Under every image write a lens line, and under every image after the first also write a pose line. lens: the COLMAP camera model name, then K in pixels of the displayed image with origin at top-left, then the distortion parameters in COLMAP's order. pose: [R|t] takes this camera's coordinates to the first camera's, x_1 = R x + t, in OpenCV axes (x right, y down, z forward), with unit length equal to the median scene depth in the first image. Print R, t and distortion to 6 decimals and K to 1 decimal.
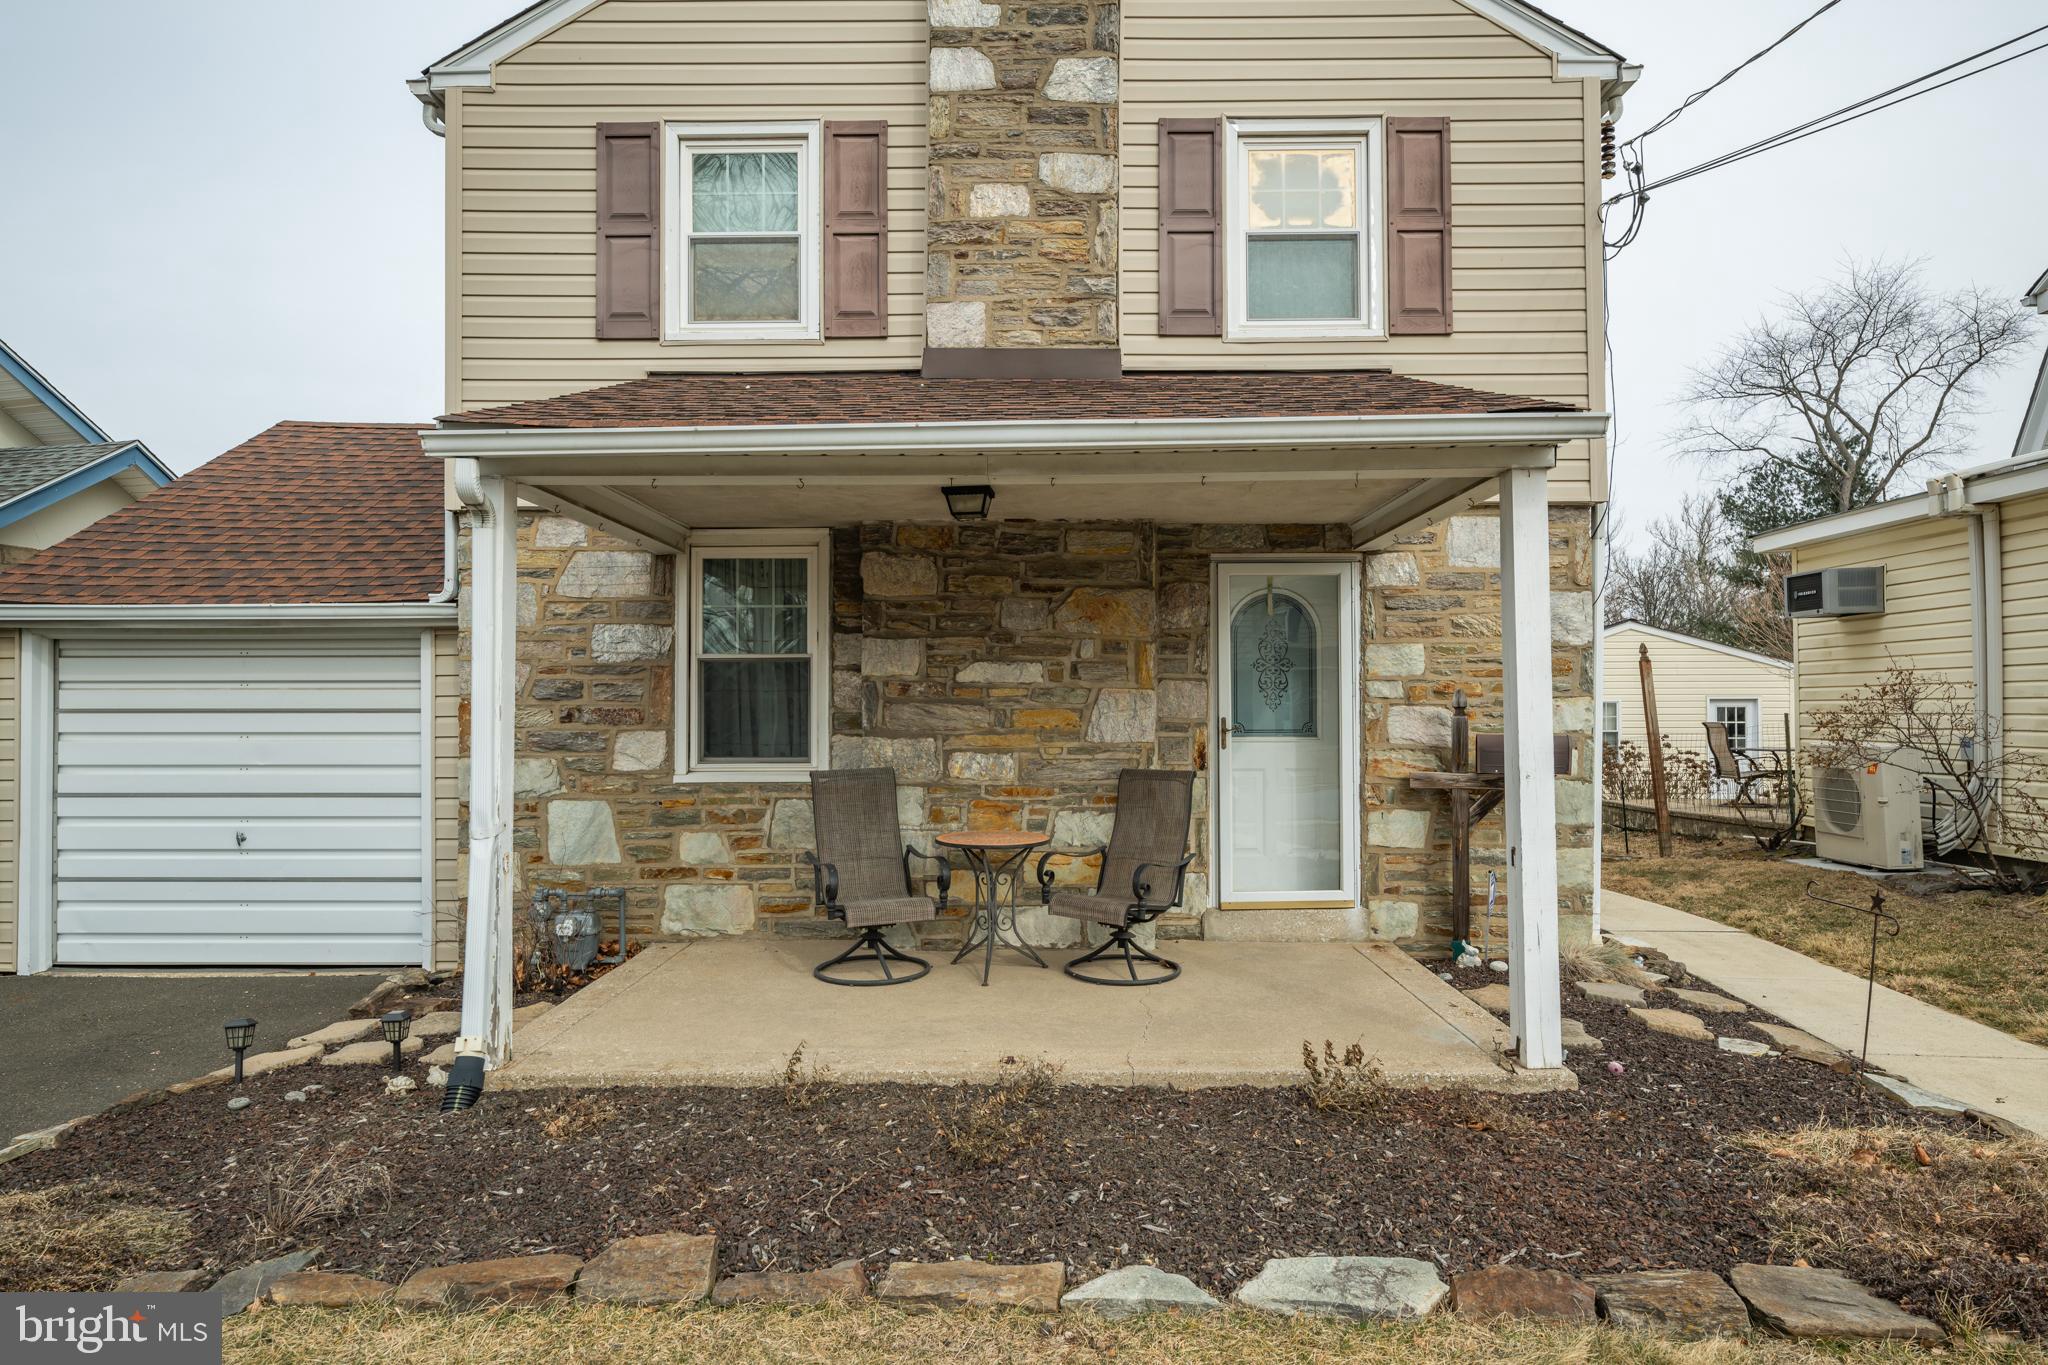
lens RADIAL K [[1233.2, 0, 1027.8], [0, 1233.2, 689.4], [0, 0, 1]] dist [-0.002605, 0.000648]
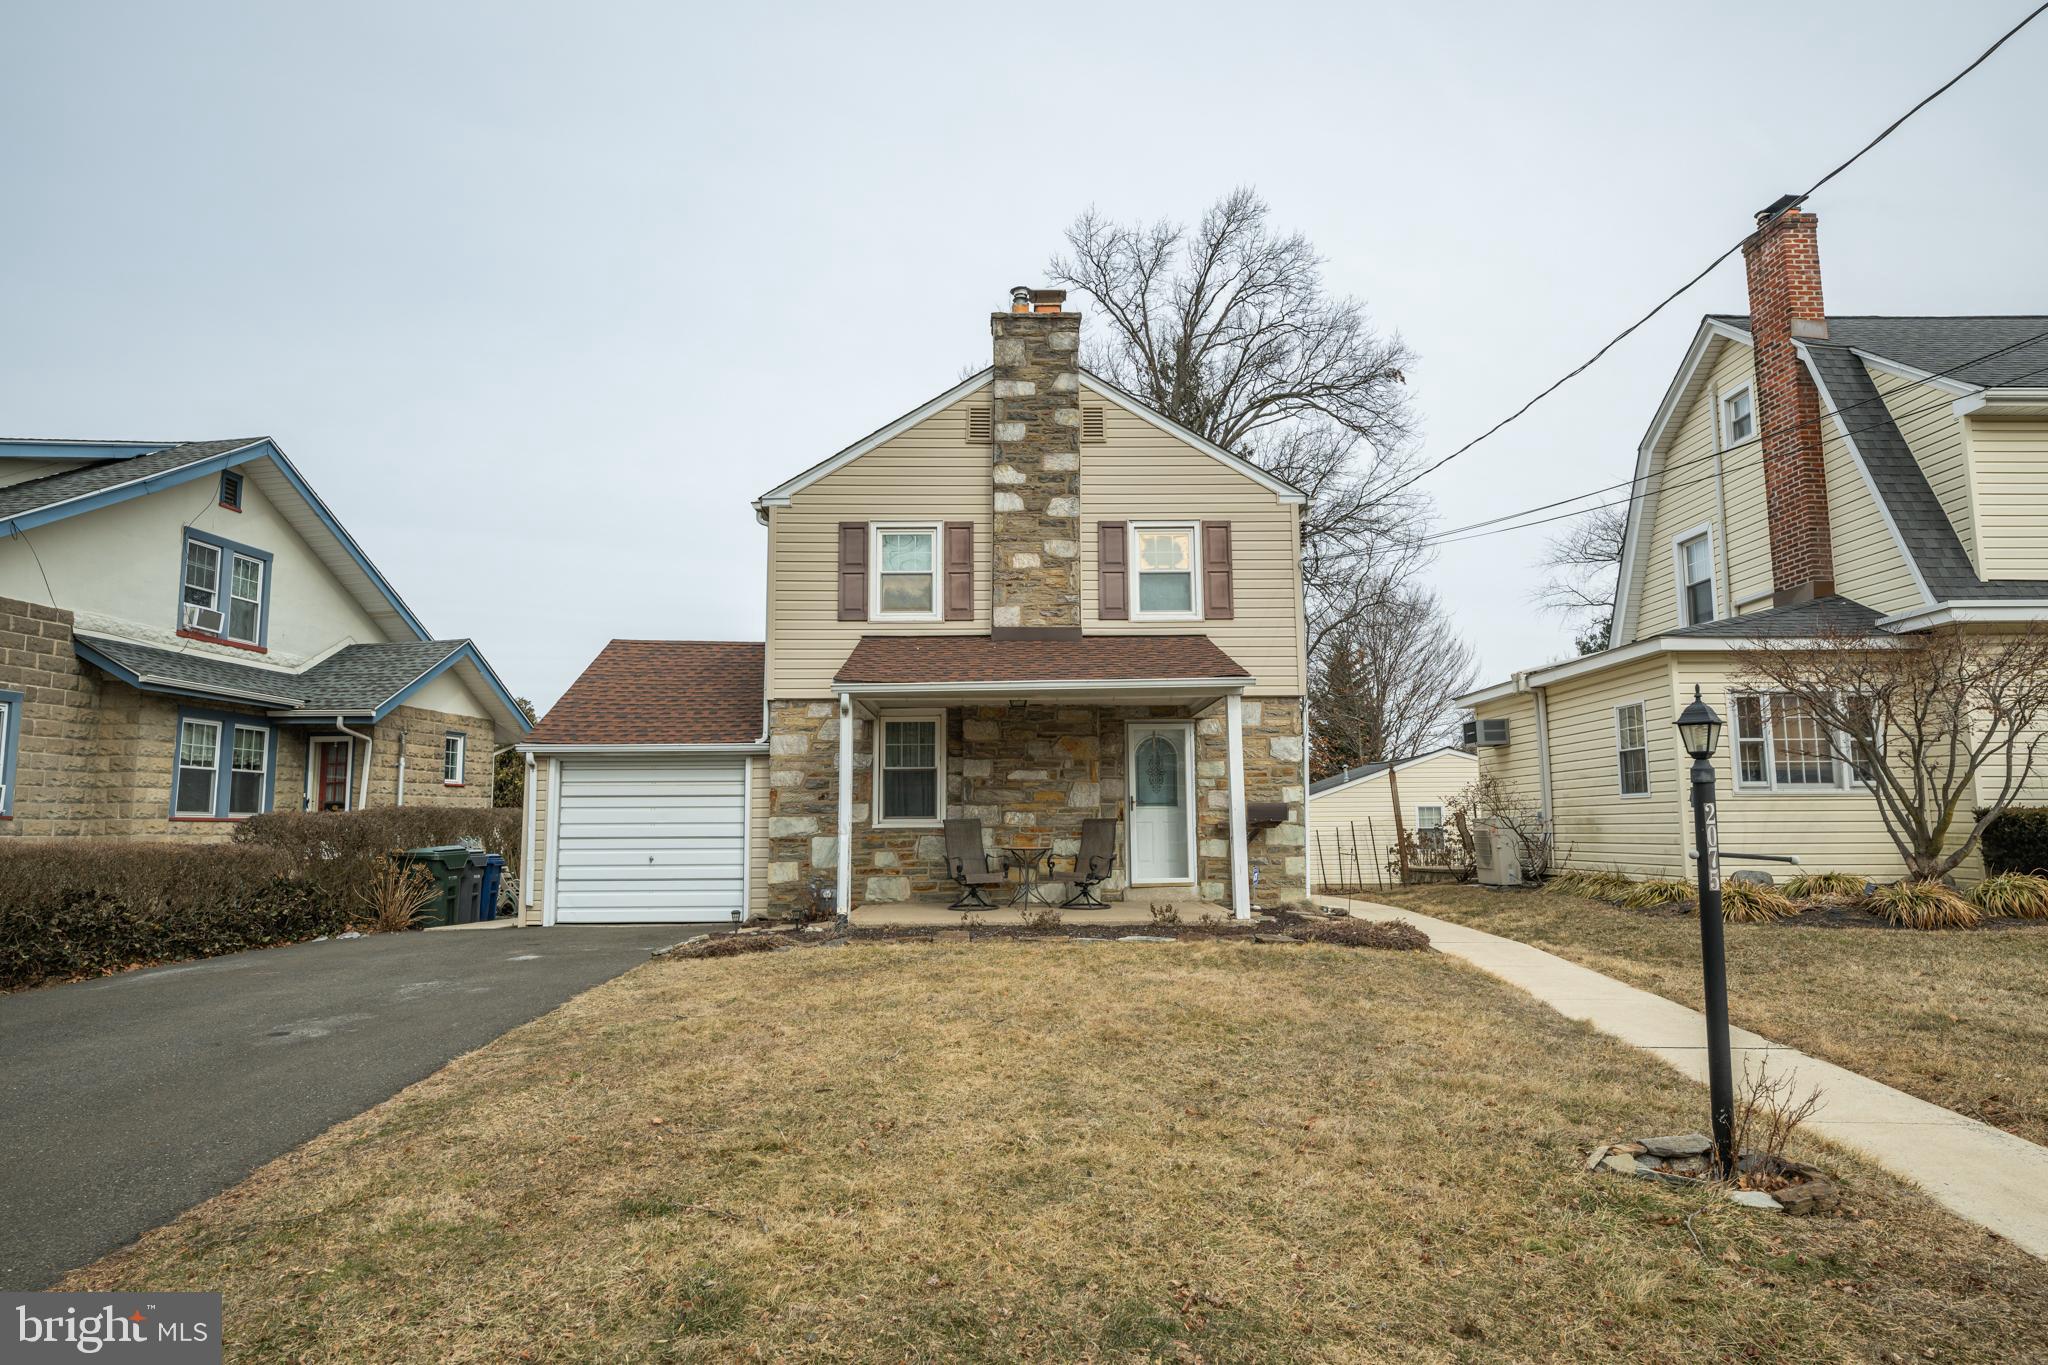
lens RADIAL K [[1188.3, 0, 1018.9], [0, 1188.3, 684.5], [0, 0, 1]] dist [-0.001738, 0.000250]
pose [[0.999711, -0.001511, 0.024008, -0.084898], [0.004099, 0.994129, -0.108126, 0.052291], [-0.023704, 0.108193, 0.993847, -1.057136]]
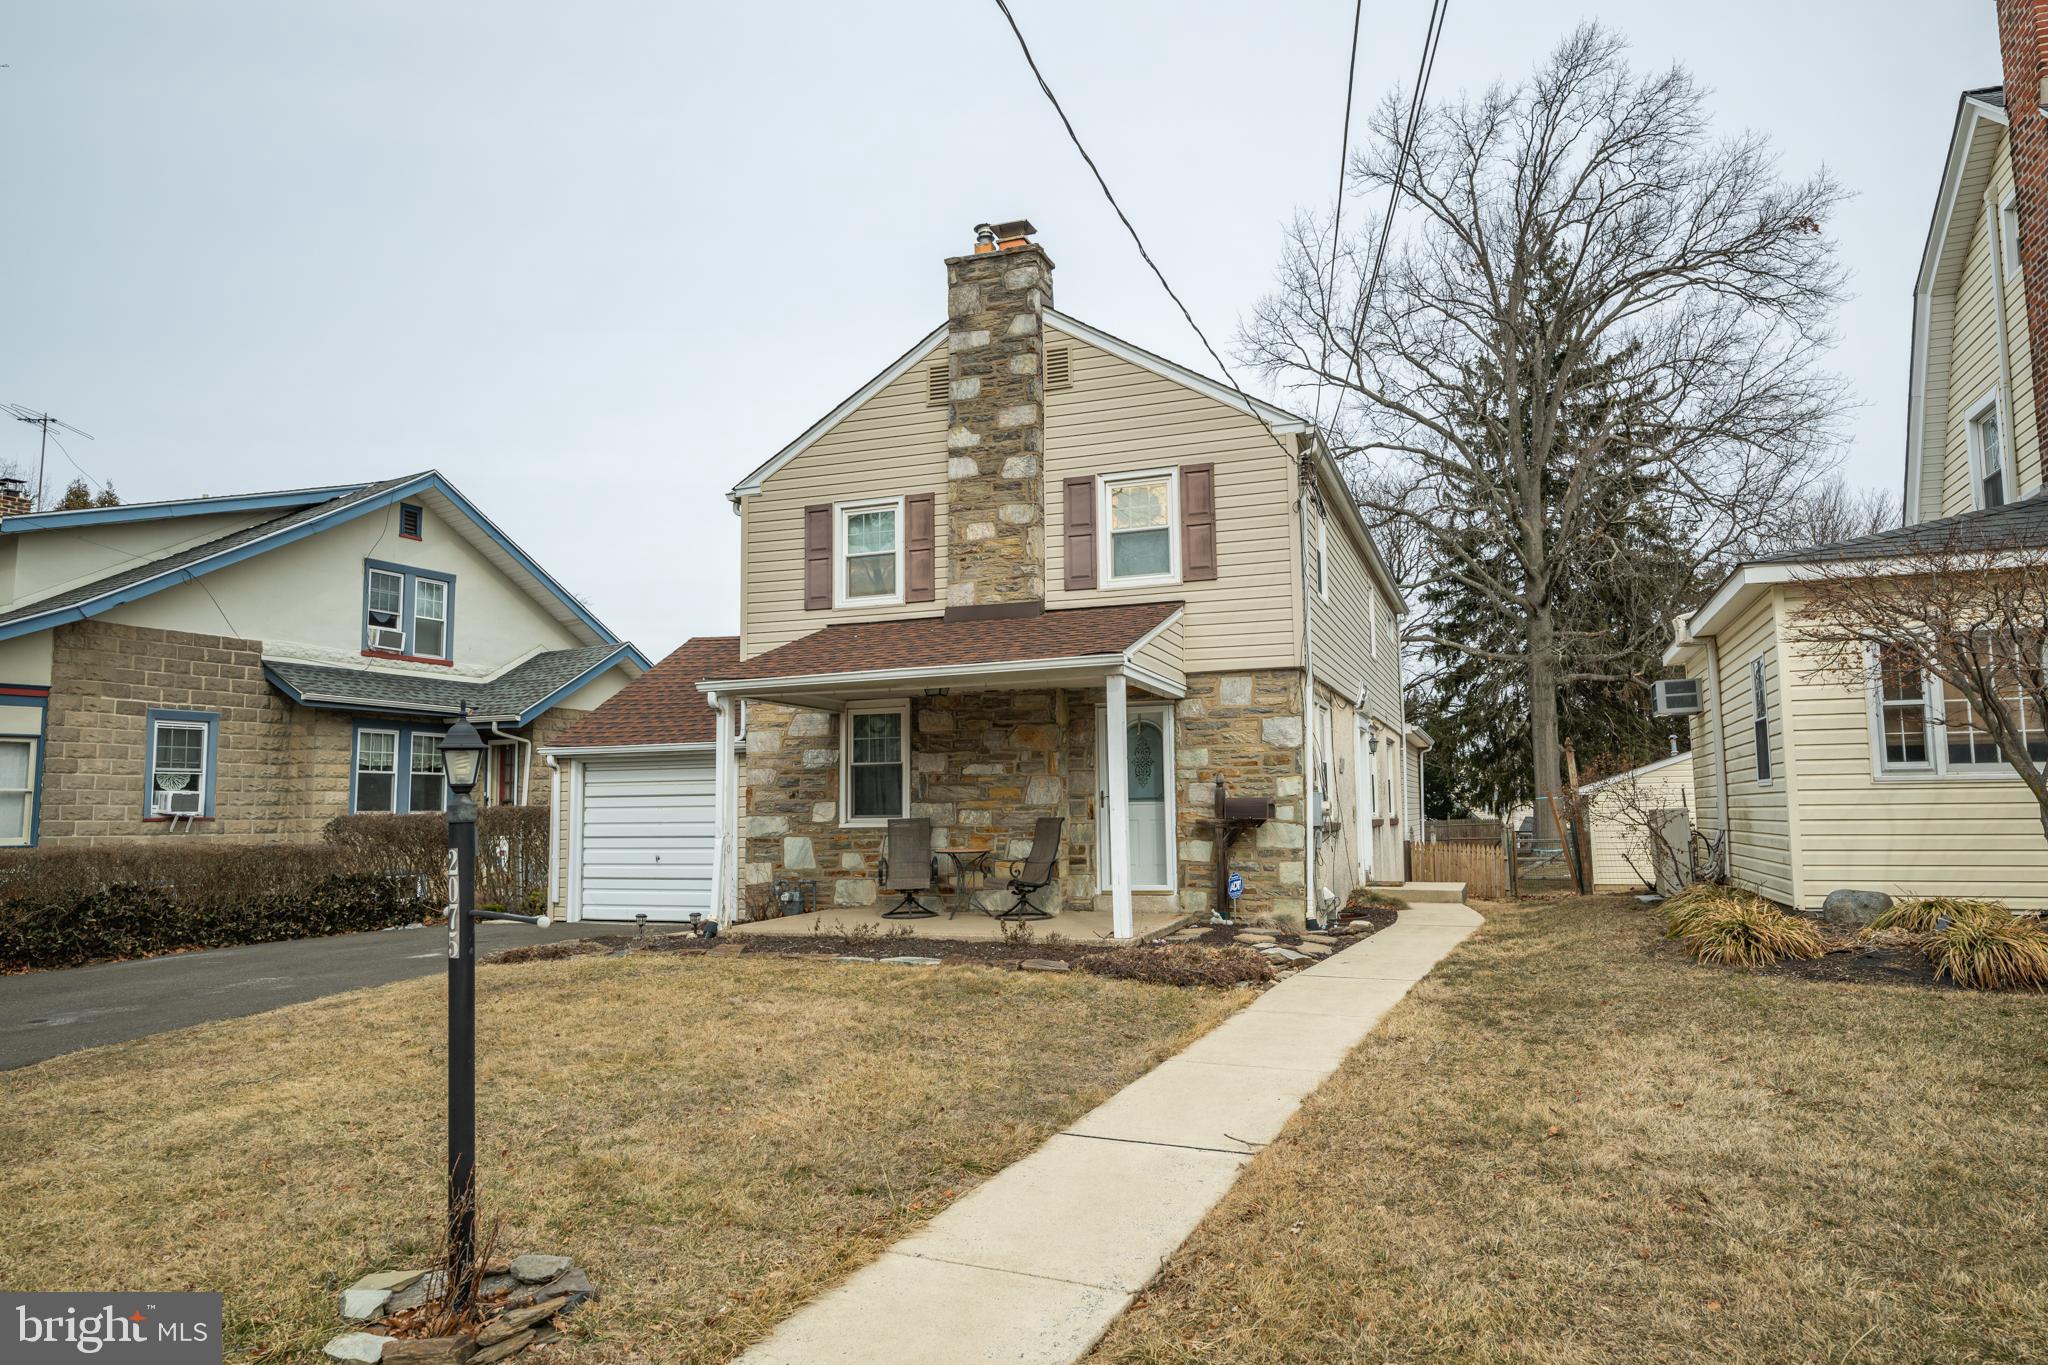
lens RADIAL K [[1282.8, 0, 1024.0], [0, 1282.8, 682.5], [0, 0, 1]] dist [-0.002763, -0.000921]
pose [[0.941200, -0.043581, -0.335029, 0.702587], [0.014657, 0.995979, -0.088385, 0.029366], [0.337533, 0.078277, 0.938053, -0.868020]]
